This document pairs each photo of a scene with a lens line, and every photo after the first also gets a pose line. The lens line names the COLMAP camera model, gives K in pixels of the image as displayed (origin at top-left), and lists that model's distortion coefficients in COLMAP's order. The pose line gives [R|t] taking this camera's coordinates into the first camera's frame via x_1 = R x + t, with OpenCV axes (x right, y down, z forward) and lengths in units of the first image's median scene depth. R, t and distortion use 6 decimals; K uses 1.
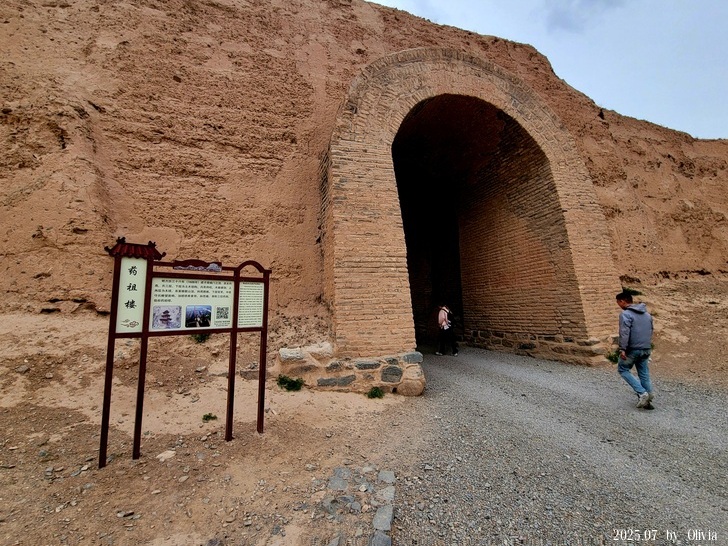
lens RADIAL K [[323.6, 0, 361.9], [0, 323.6, 273.3], [0, 0, 1]] dist [0.000872, -0.000383]
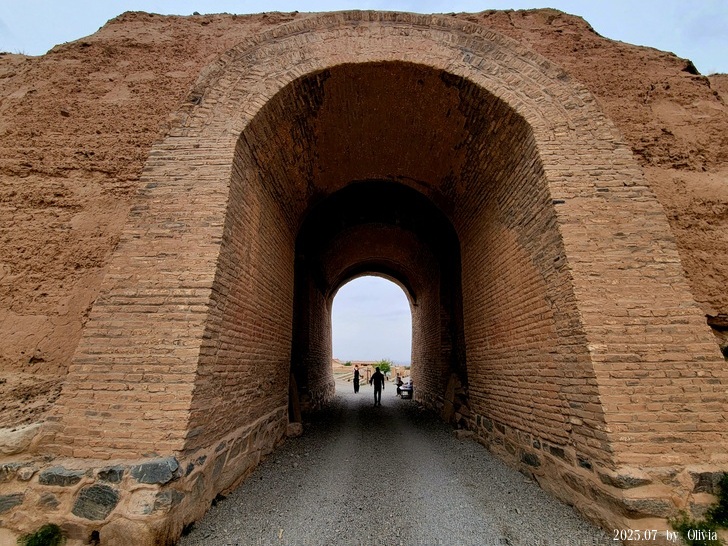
lens RADIAL K [[323.6, 0, 361.9], [0, 323.6, 273.3], [0, 0, 1]] dist [0.000872, -0.000383]
pose [[0.944658, -0.045211, -0.324926, 0.554617], [-0.009796, 0.986129, -0.165693, 0.019576], [0.327910, 0.159706, 0.931112, 0.464570]]
